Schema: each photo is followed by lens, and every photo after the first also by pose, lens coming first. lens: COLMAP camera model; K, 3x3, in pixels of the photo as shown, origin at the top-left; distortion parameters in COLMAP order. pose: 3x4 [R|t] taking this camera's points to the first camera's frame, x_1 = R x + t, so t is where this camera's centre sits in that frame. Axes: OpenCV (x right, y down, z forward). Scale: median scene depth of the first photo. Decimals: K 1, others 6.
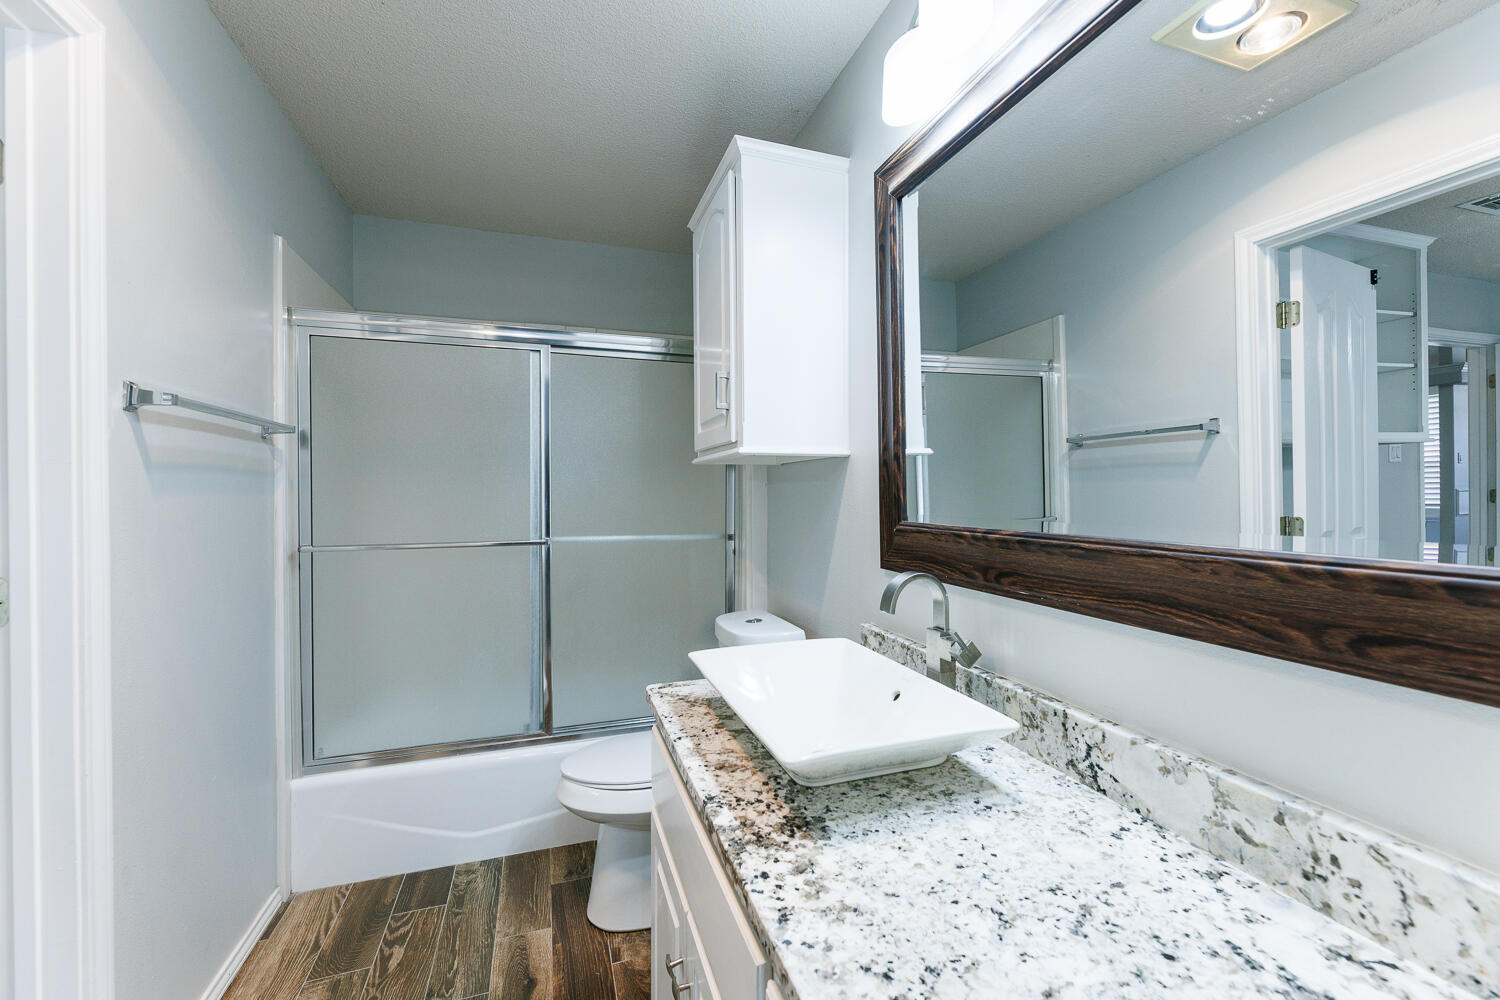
lens RADIAL K [[616.7, 0, 754.8], [0, 616.7, 495.3], [0, 0, 1]] dist [-0.000264, 0.000116]
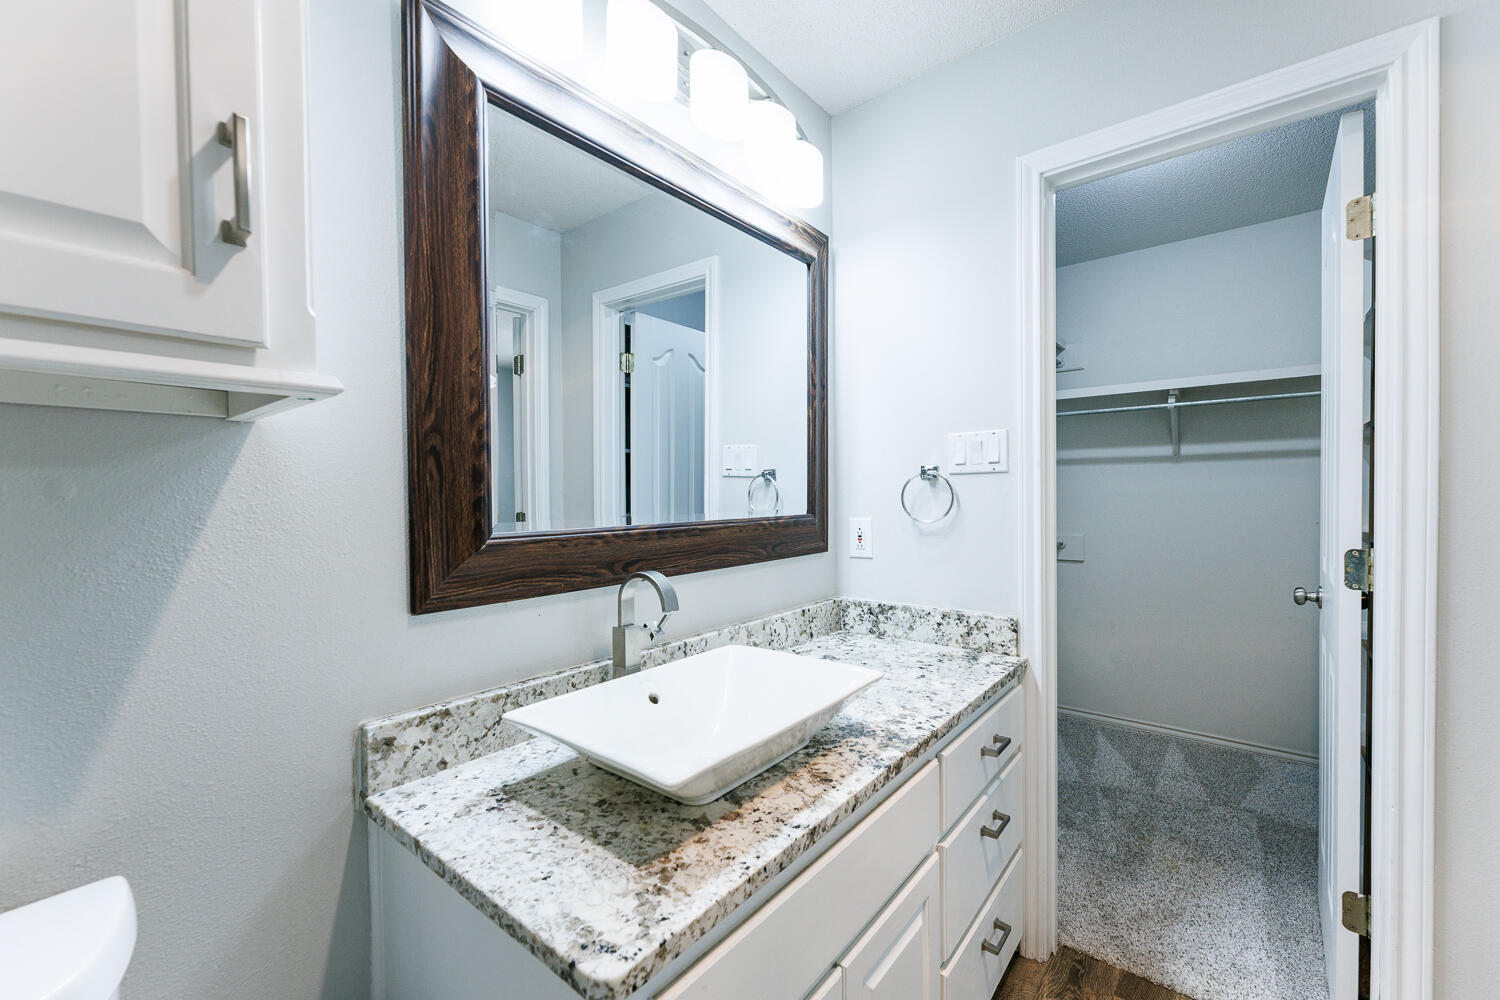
lens RADIAL K [[616.7, 0, 751.9], [0, 616.7, 500.8], [0, 0, 1]] dist [-0.000264, 0.000116]
pose [[-0.544117, -0.001536, 0.839008, -0.808962], [0.016172, 0.999793, 0.012318, -0.003356], [-0.838853, 0.020271, -0.543980, 1.642256]]
